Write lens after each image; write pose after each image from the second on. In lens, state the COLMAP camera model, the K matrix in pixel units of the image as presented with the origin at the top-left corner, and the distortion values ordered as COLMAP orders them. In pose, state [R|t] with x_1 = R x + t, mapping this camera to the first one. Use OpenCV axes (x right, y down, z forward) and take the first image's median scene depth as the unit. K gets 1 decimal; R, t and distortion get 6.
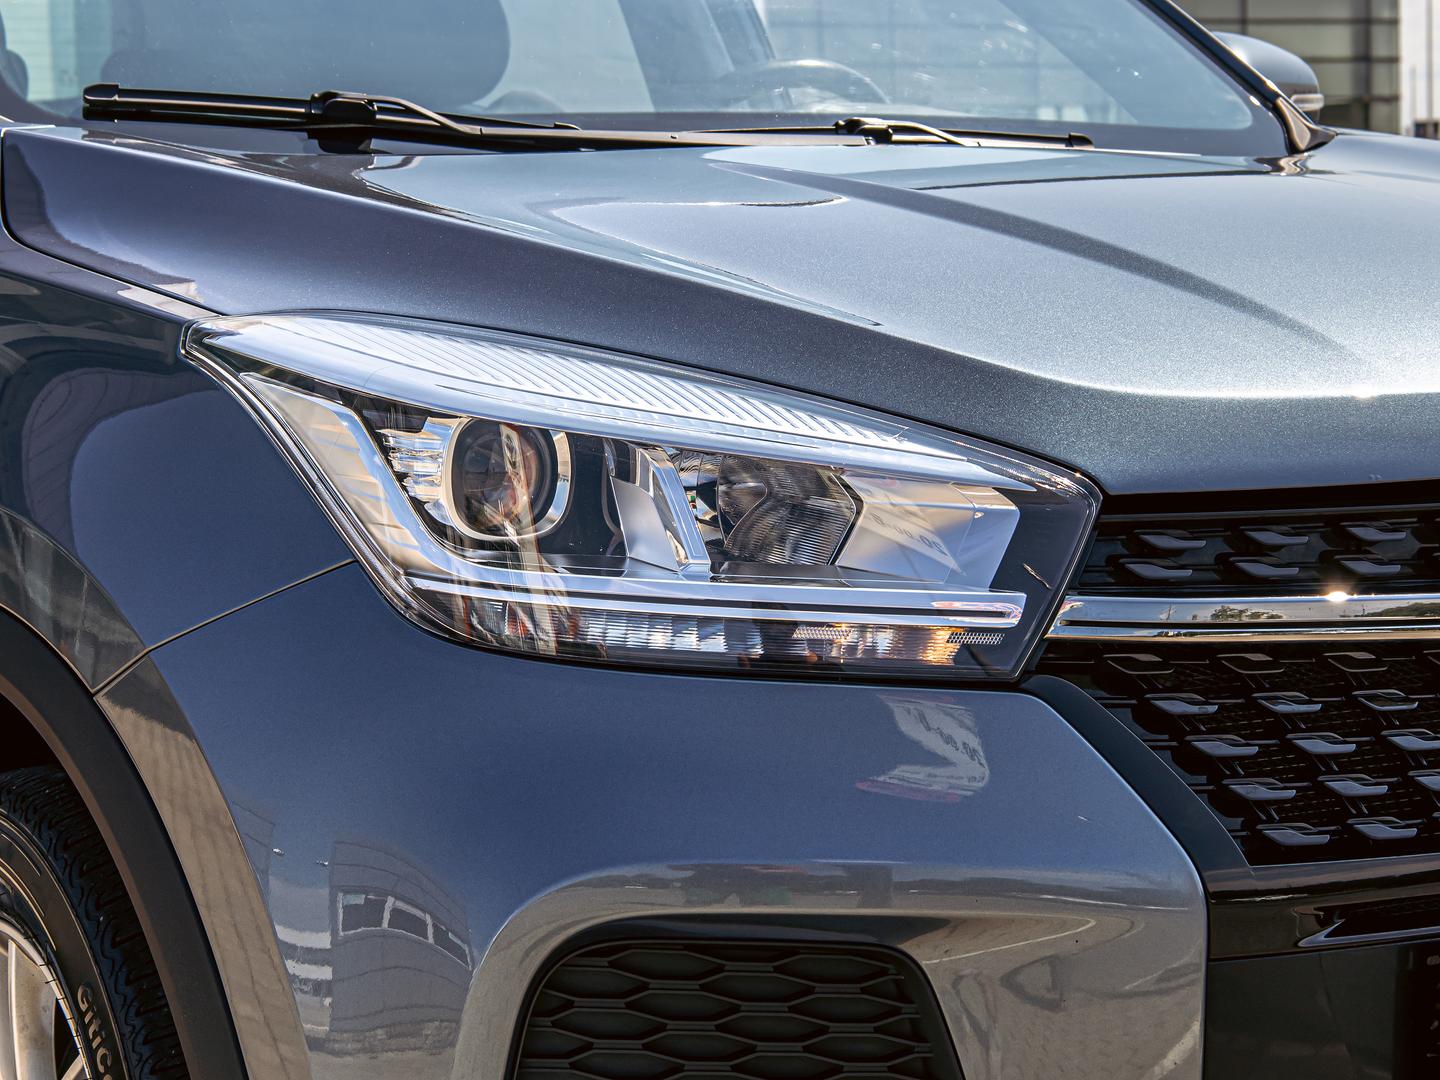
lens RADIAL K [[3152.8, 0, 720.0], [0, 3152.8, 540.0], [0, 0, 1]] dist [-0.166913, -0.096754]
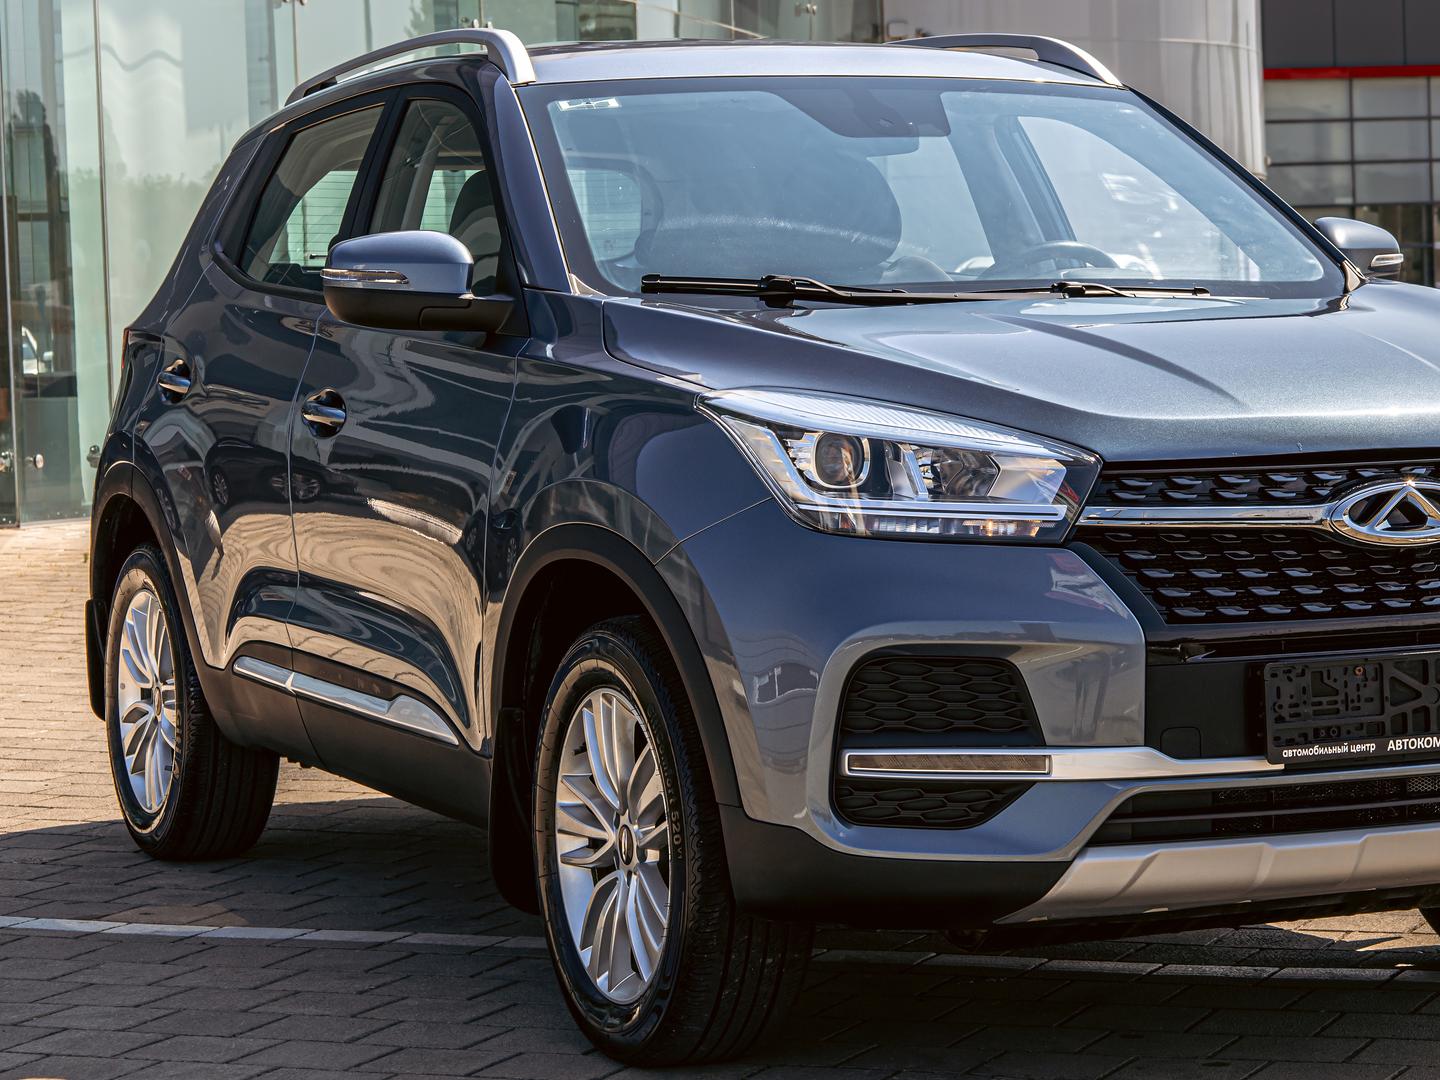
lens RADIAL K [[2823.5, 0, 720.0], [0, 2823.5, 540.0], [0, 0, 1]] dist [-0.514595, 0.345456]
pose [[0.987286, -0.012318, -0.158477, 0.161612], [0.007666, 0.999523, -0.029931, 0.095504], [0.158770, 0.028335, 0.986909, -0.968152]]
